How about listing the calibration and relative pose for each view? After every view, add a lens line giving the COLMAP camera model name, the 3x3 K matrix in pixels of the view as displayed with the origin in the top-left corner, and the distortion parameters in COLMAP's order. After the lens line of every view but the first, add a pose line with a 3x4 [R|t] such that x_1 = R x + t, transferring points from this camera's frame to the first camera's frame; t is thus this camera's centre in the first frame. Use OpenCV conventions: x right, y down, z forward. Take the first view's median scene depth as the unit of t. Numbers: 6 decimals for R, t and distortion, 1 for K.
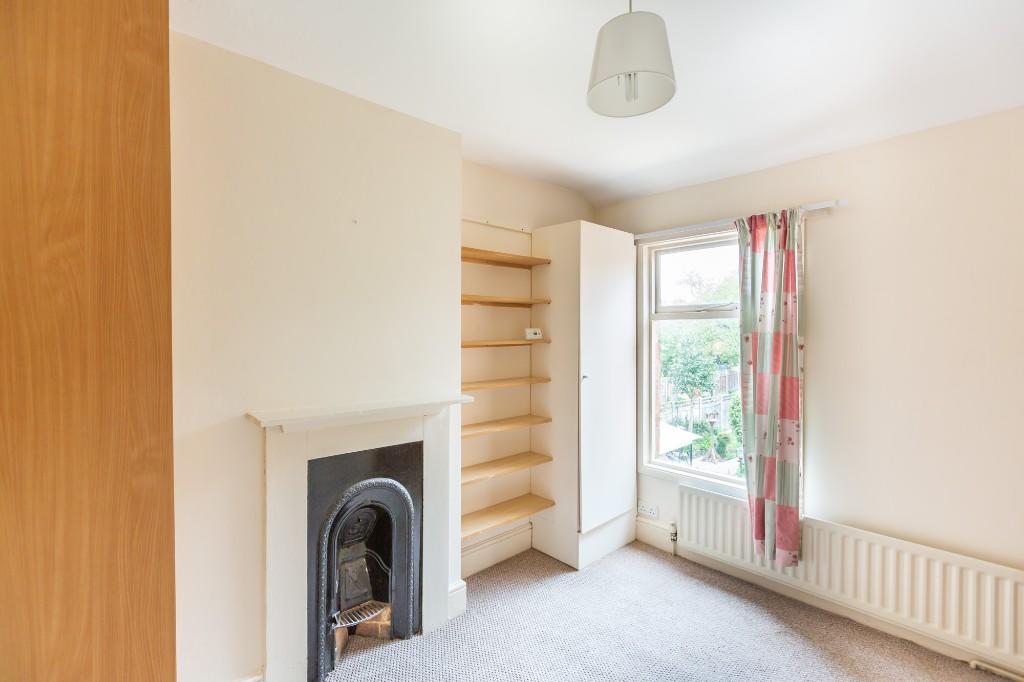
lens RADIAL K [[460.1, 0, 512.0], [0, 460.1, 341.0], [0, 0, 1]] dist [-0.000394, -0.000269]
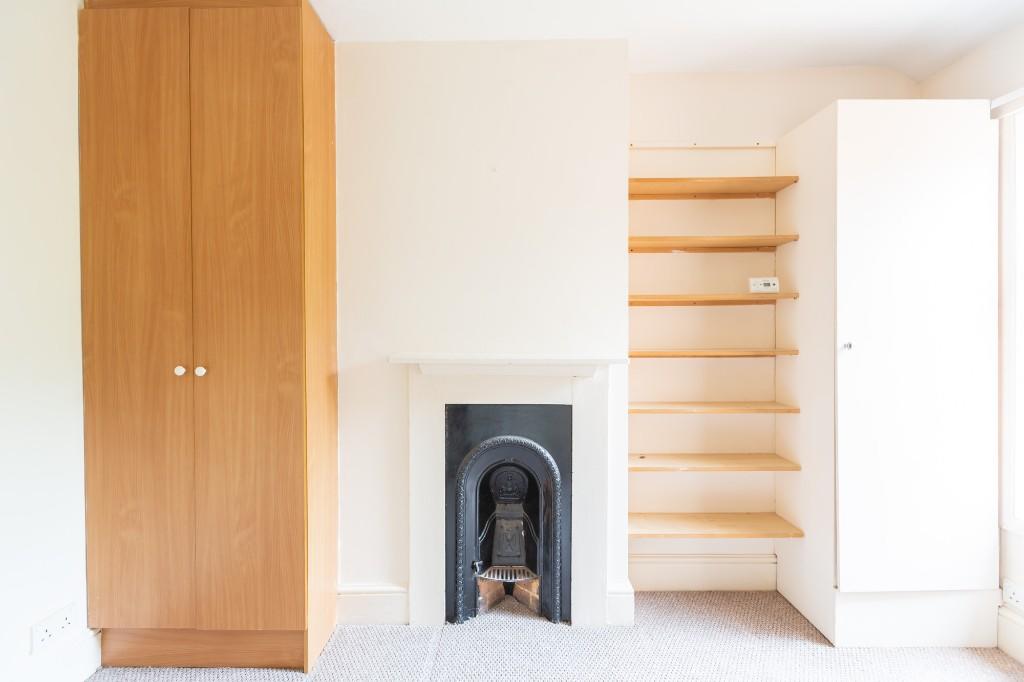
lens RADIAL K [[469.2, 0, 512.0], [0, 469.2, 341.0], [0, 0, 1]] dist [0.000291, -0.000144]
pose [[0.729754, 0.008051, -0.683662, 0.287792], [-0.008440, 0.999961, 0.002766, 0.080224], [0.683658, 0.003752, 0.729793, 0.230530]]
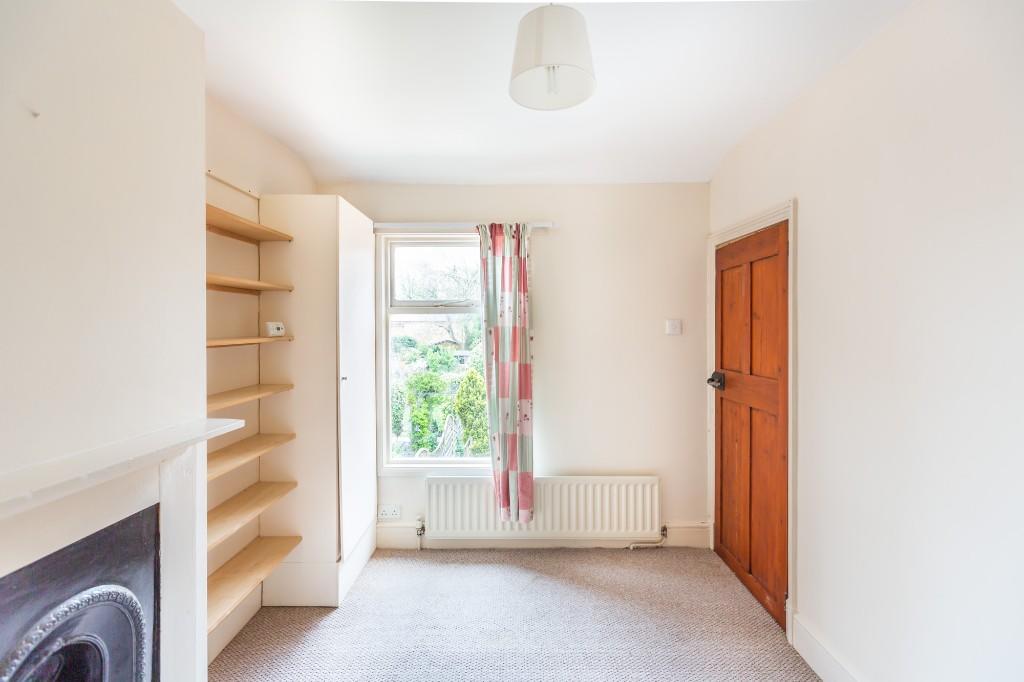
lens RADIAL K [[460.9, 0, 516.5], [0, 460.9, 330.5], [0, 0, 1]] dist [-0.000457, -0.000202]
pose [[0.682525, -0.009622, 0.730799, -0.273094], [0.014815, 0.999890, -0.000671, -0.007590], [-0.730712, 0.011285, 0.682592, 0.188267]]
